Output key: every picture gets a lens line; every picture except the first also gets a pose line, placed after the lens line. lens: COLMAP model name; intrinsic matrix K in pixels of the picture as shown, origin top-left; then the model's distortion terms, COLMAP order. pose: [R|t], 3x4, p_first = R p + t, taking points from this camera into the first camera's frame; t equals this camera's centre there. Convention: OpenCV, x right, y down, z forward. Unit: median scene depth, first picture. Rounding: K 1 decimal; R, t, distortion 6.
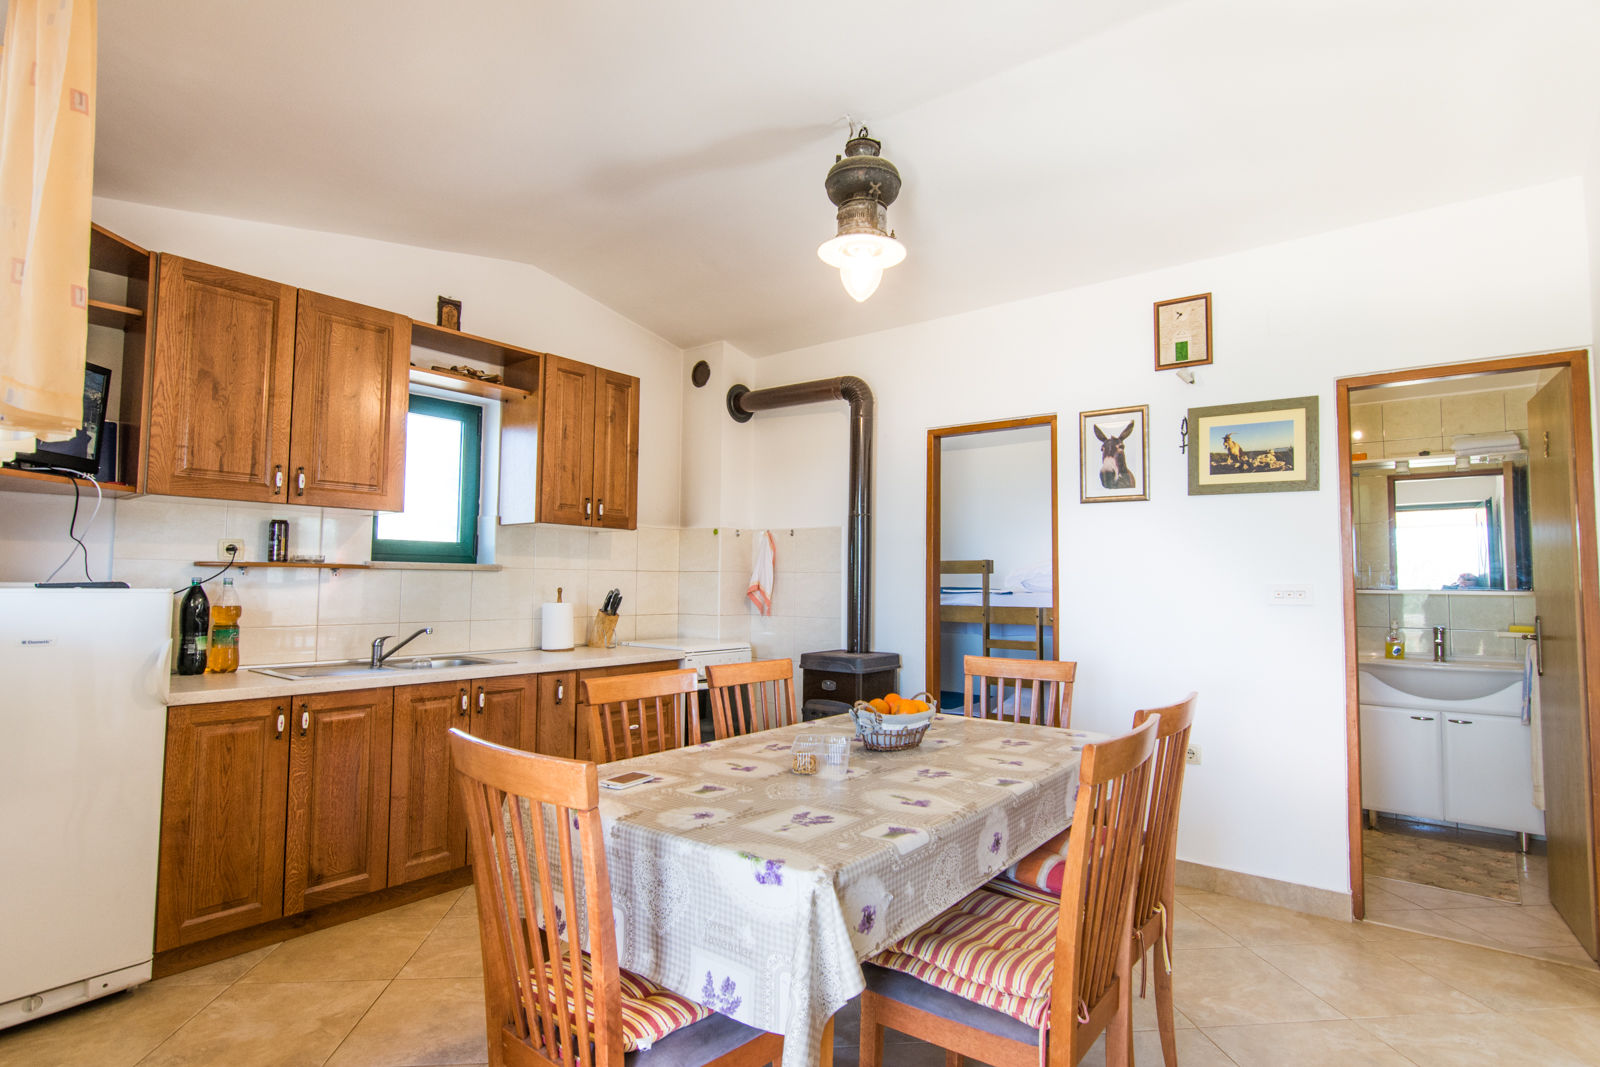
lens RADIAL K [[780.9, 0, 795.3], [0, 780.9, 530.0], [0, 0, 1]] dist [-0.001693, -0.001381]
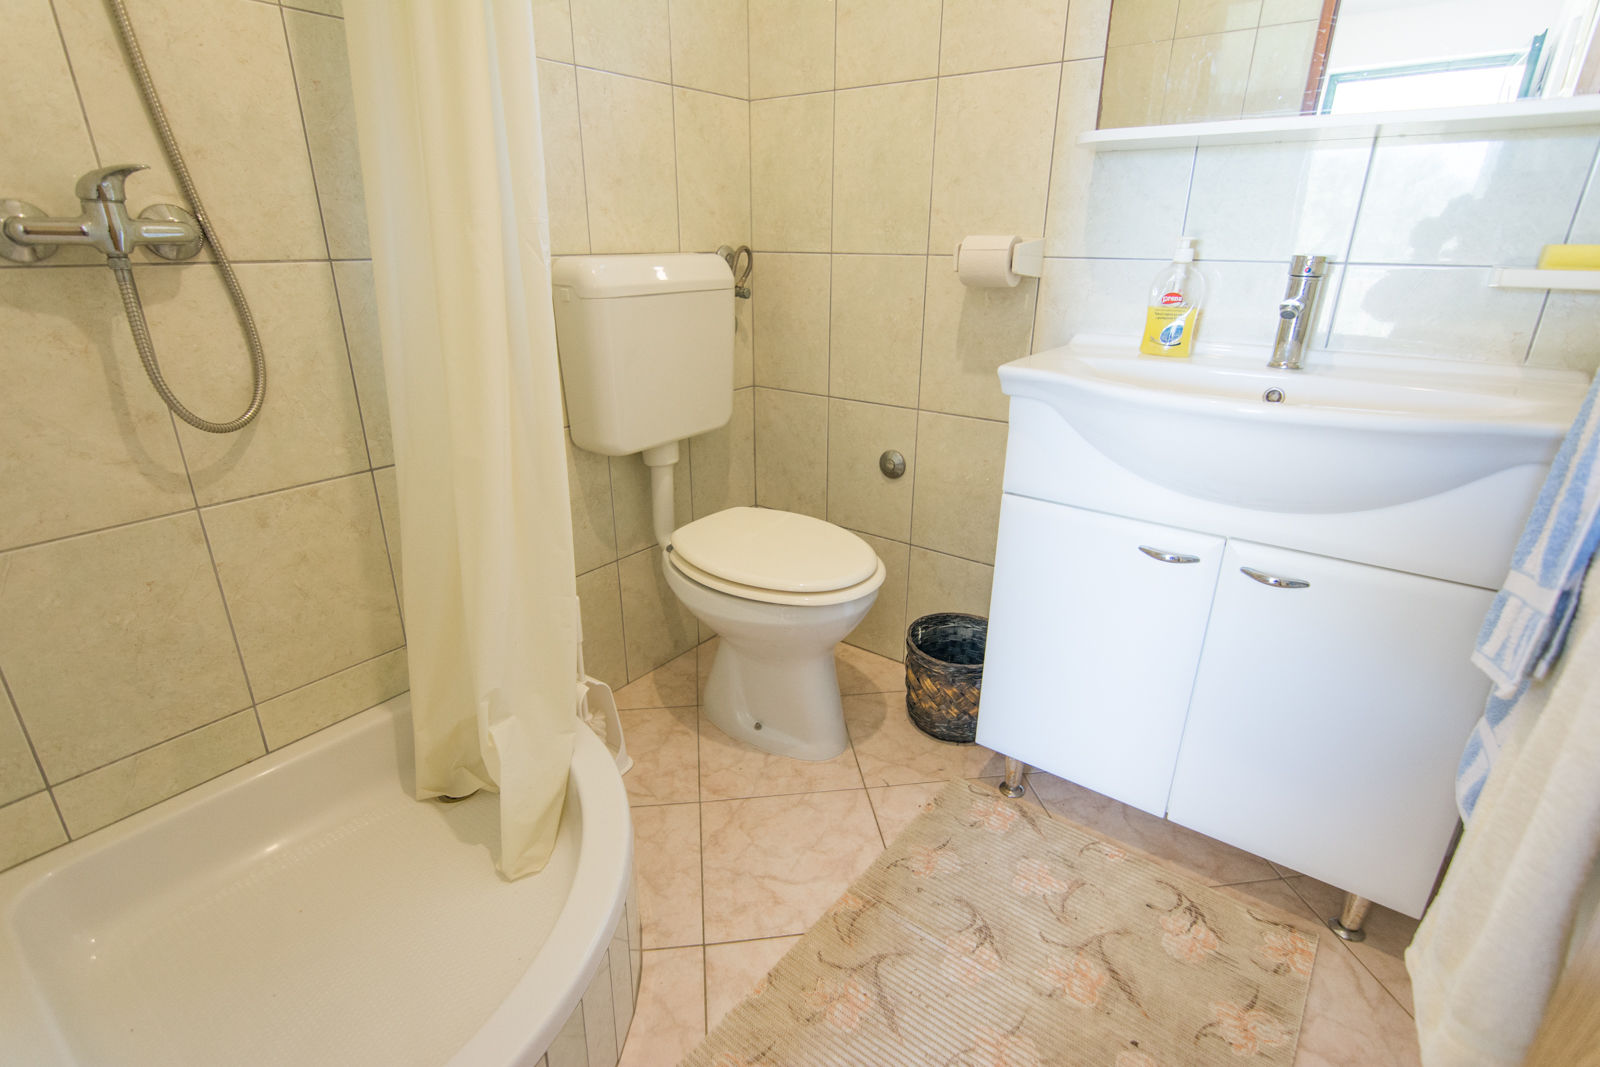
lens RADIAL K [[780.9, 0, 795.3], [0, 780.9, 530.0], [0, 0, 1]] dist [-0.001693, -0.001381]
pose [[0.998994, -0.018070, 0.041044, 0.521768], [-0.000433, 0.911299, 0.411746, 0.083081], [-0.044844, -0.411349, 0.910374, 0.589135]]
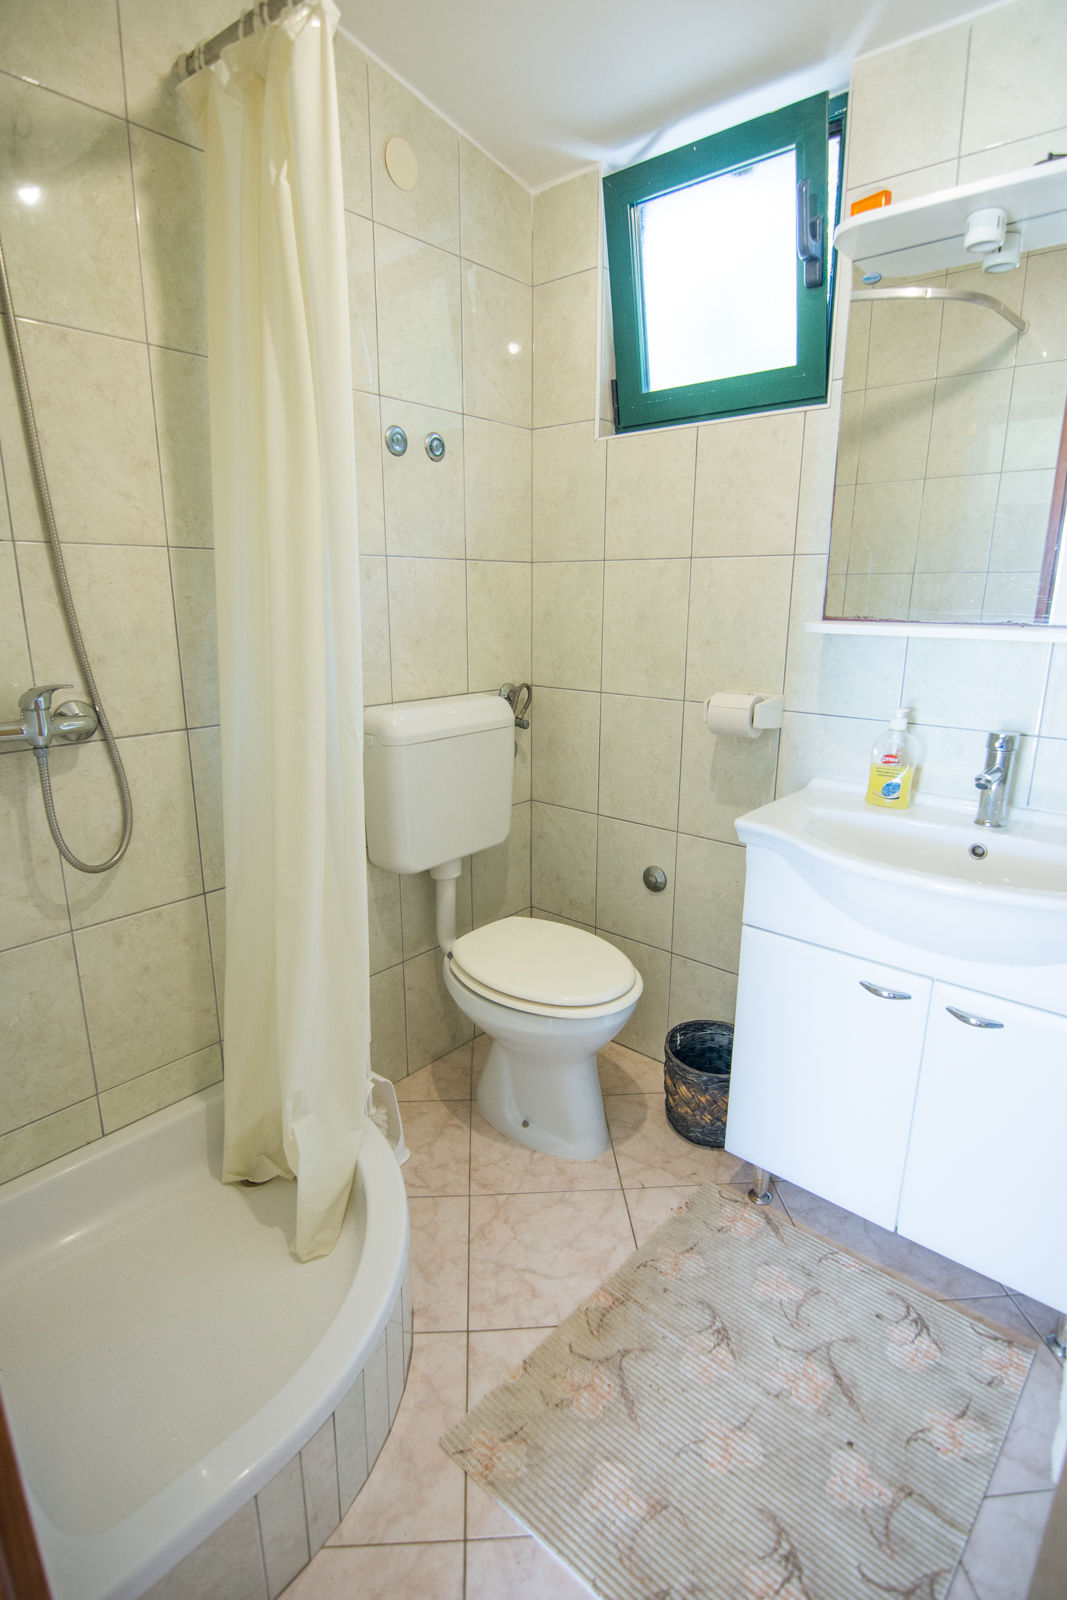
lens RADIAL K [[811.9, 0, 533.5], [0, 811.9, 800.0], [0, 0, 1]] dist [-0.001379, -0.013870]
pose [[0.999789, 0.003505, -0.020227, 0.529479], [0.002975, 0.950172, 0.311712, 0.033450], [0.020312, -0.311707, 0.949961, 0.545539]]
